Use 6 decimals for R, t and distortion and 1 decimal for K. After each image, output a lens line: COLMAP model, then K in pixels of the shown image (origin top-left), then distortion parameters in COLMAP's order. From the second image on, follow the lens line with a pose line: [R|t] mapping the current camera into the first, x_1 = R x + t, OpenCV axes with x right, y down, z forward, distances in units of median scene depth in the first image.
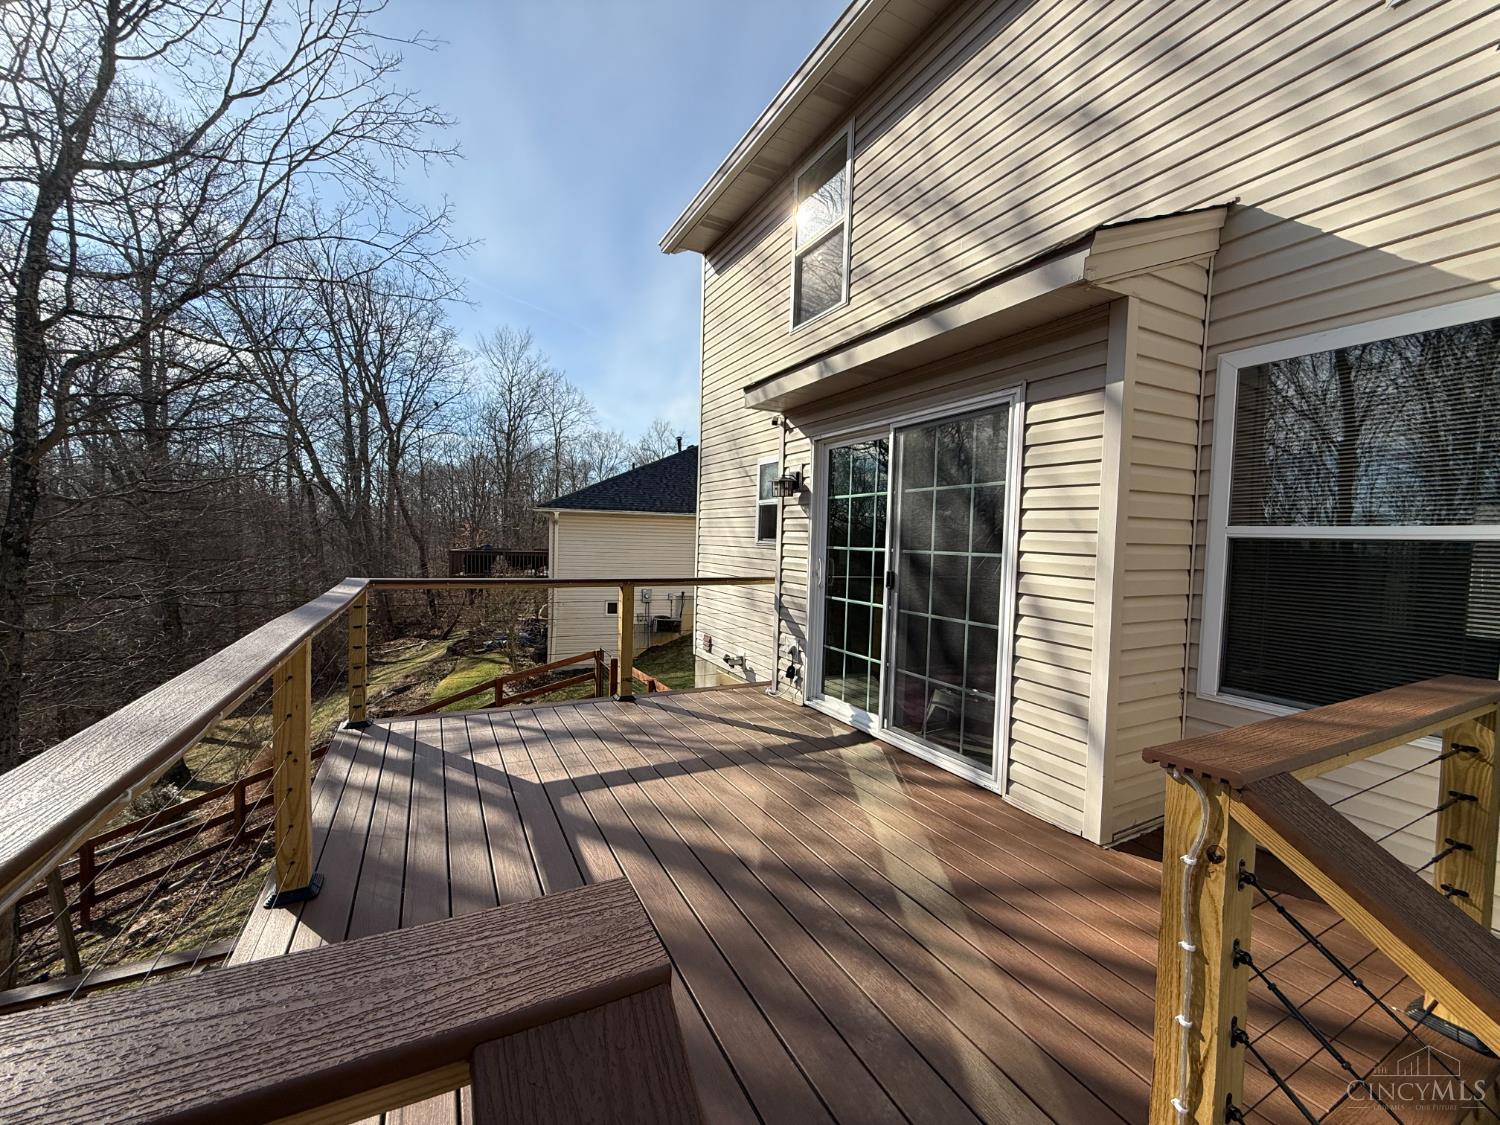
lens RADIAL K [[598.4, 0, 738.0], [0, 598.4, 561.1], [0, 0, 1]] dist [0.012423, 0.000963]
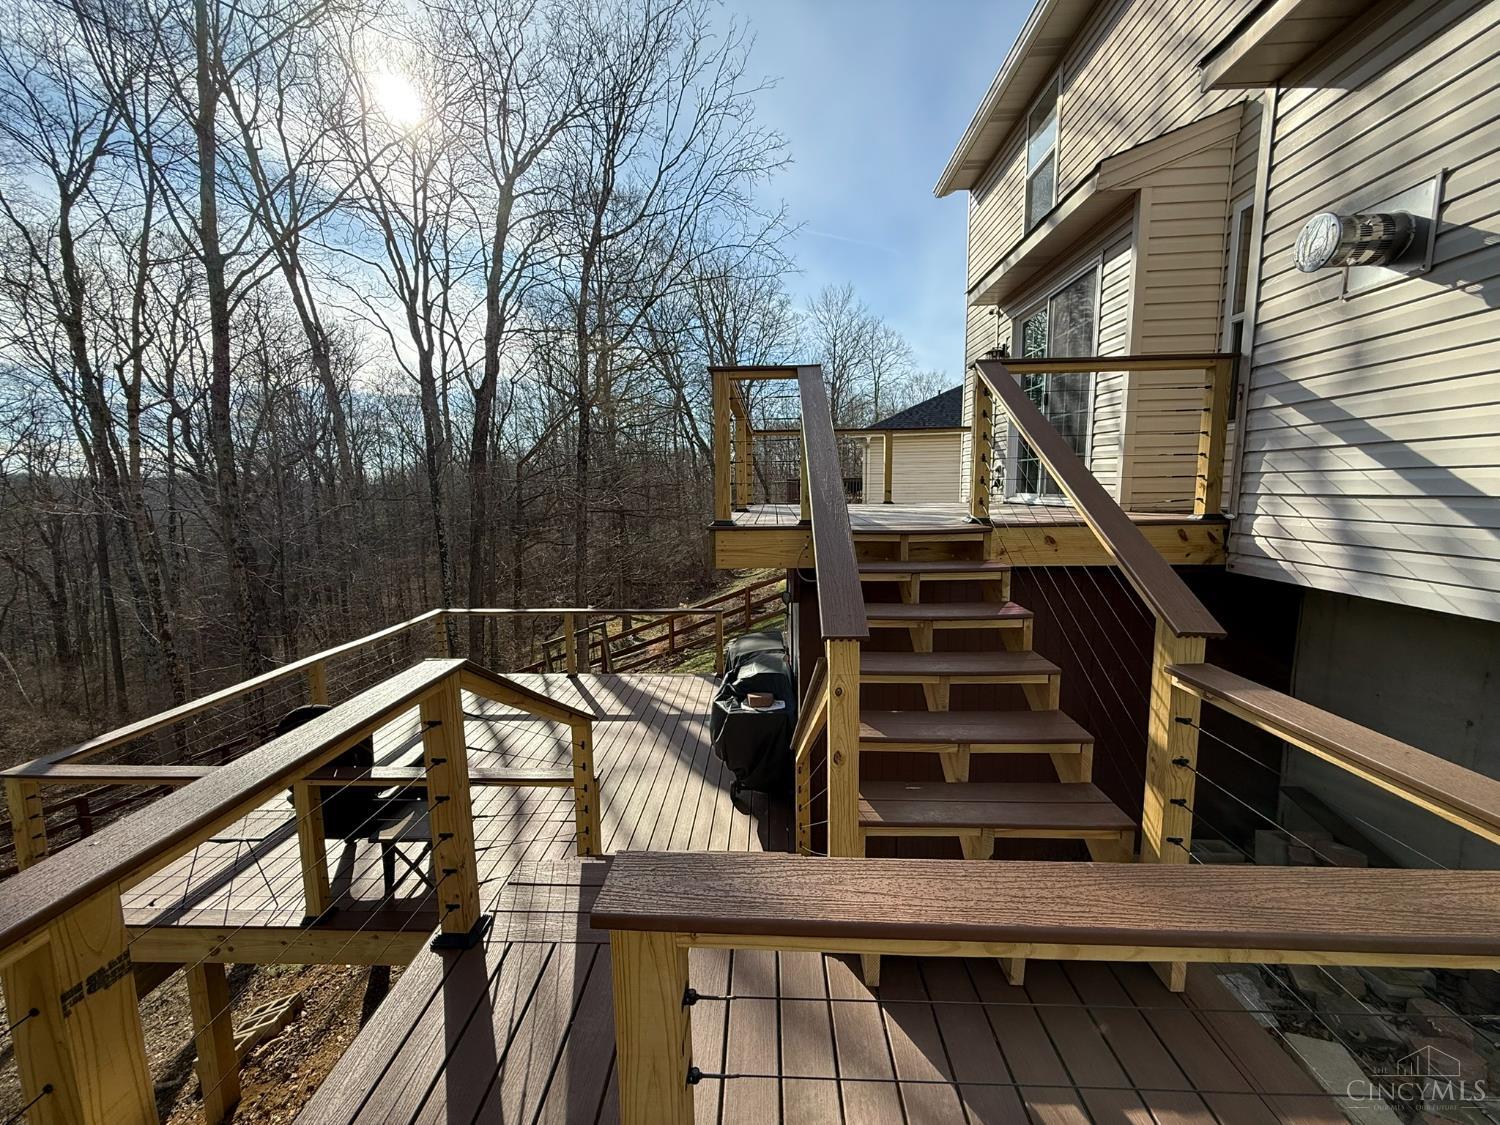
lens RADIAL K [[598.4, 0, 742.9], [0, 598.4, 558.7], [0, 0, 1]] dist [0.012423, 0.000963]
pose [[0.867263, 0.020545, -0.497427, 0.149416], [0.017850, 0.997223, 0.072309, 0.132000], [0.497531, -0.071590, 0.864487, -0.318313]]
